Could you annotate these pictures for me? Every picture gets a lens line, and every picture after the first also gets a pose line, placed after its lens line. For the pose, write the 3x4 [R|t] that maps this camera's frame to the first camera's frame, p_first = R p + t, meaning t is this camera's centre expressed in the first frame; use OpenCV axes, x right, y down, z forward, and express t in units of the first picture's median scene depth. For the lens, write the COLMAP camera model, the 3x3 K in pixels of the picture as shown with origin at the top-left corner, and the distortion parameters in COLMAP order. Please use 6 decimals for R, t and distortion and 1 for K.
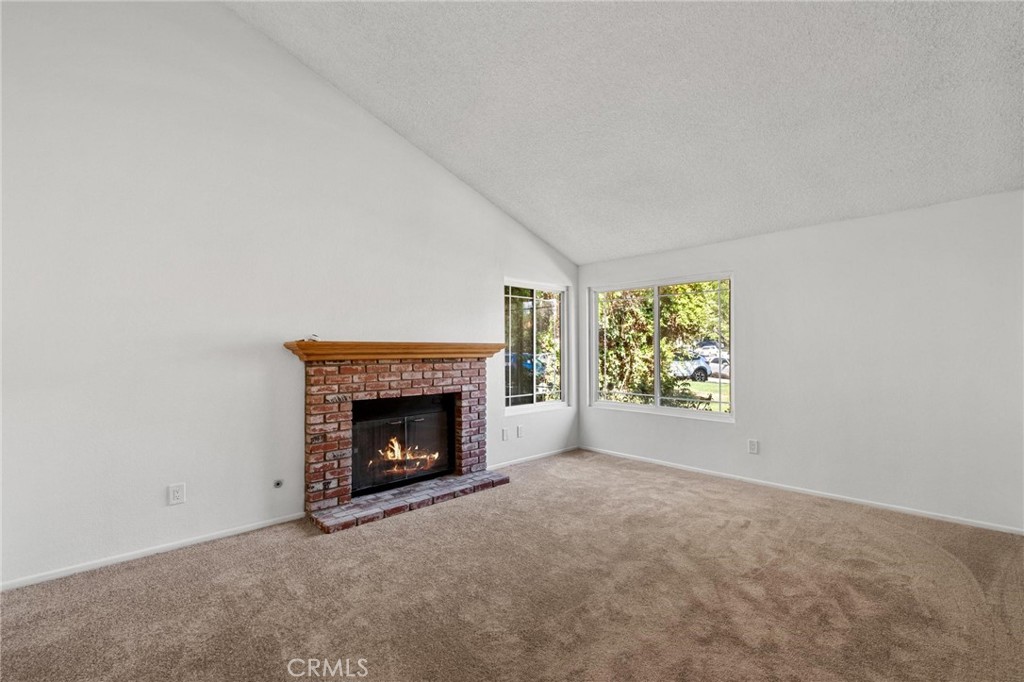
lens RADIAL K [[443.7, 0, 513.5], [0, 443.7, 345.0], [0, 0, 1]] dist [0.002680, -0.005815]
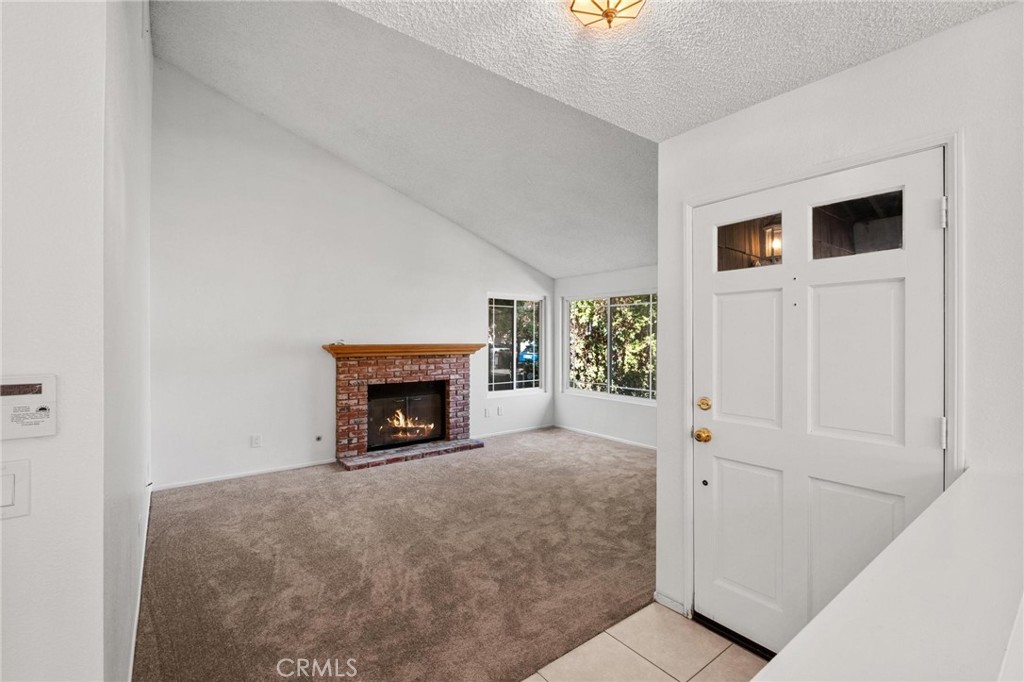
lens RADIAL K [[447.1, 0, 514.2], [0, 447.1, 337.6], [0, 0, 1]] dist [-0.000495, -0.000112]
pose [[0.994126, 0.003266, -0.108178, 0.267616], [-0.002180, 0.999946, 0.010164, -0.043810], [0.108205, -0.009868, 0.994080, -0.397378]]
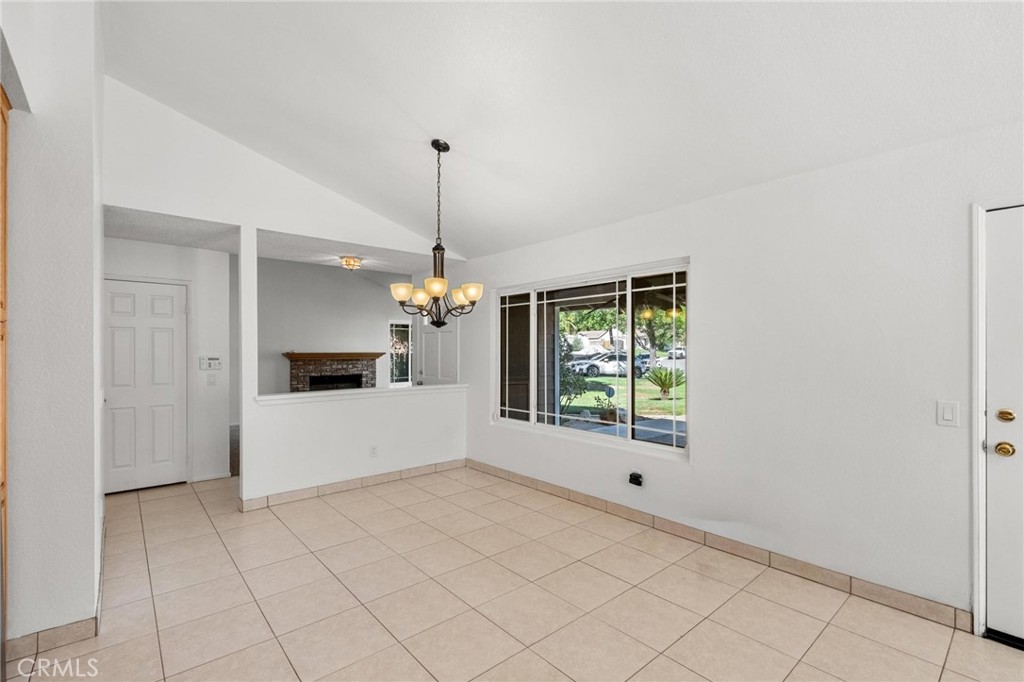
lens RADIAL K [[451.2, 0, 512.4], [0, 451.2, 351.4], [0, 0, 1]] dist [0.000630, -0.000071]
pose [[0.998545, 0.002412, -0.053870, 0.894224], [-0.001587, 0.999881, 0.015366, -0.052827], [0.053901, -0.015258, 0.998430, -1.440882]]
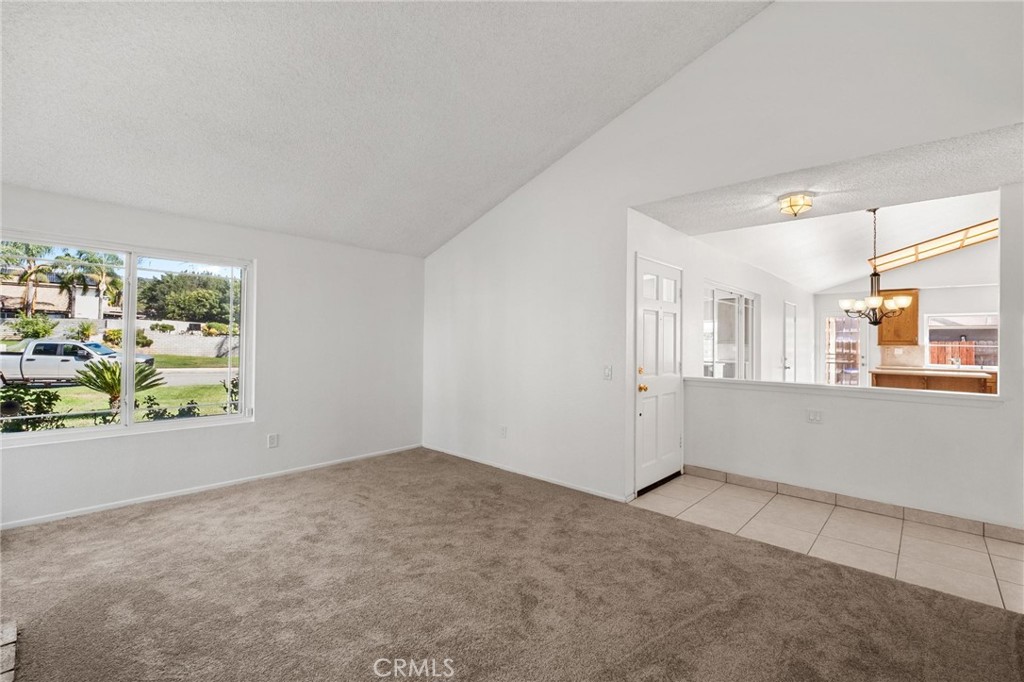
lens RADIAL K [[447.1, 0, 514.2], [0, 447.1, 337.6], [0, 0, 1]] dist [-0.000495, -0.000112]
pose [[-0.065823, 0.009624, 0.997785, -0.602812], [-0.024022, 0.999648, -0.011227, -0.009281], [-0.997542, -0.024707, -0.065569, 0.610143]]
